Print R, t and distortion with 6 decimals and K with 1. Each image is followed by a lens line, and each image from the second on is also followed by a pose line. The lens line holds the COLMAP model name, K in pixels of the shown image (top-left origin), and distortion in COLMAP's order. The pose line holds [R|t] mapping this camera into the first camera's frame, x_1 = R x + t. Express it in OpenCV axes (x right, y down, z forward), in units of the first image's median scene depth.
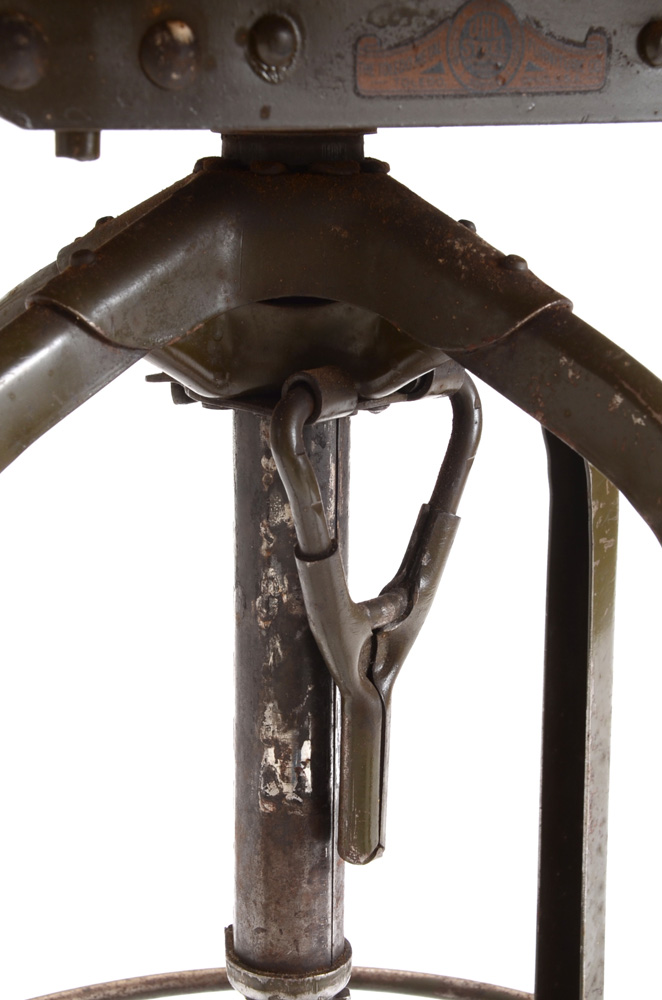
lens RADIAL K [[2007.6, 0, 327.1], [0, 2007.6, 499.5], [0, 0, 1]] dist [0.115321, 0.000000]
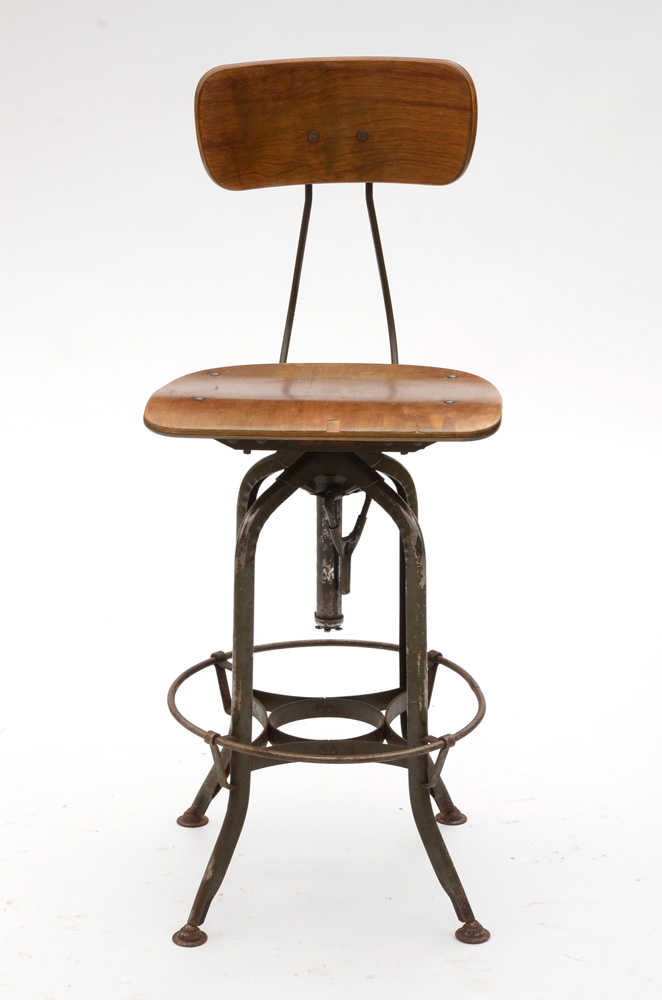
lens RADIAL K [[2873.3, 0, 337.4], [0, 2873.3, 524.8], [0, 0, 1]] dist [0.804990, 0.000000]
pose [[0.998898, 0.010519, -0.045749, 0.295359], [-0.006727, 0.996588, 0.082258, -0.506312], [0.046458, -0.081860, 0.995560, -5.421231]]
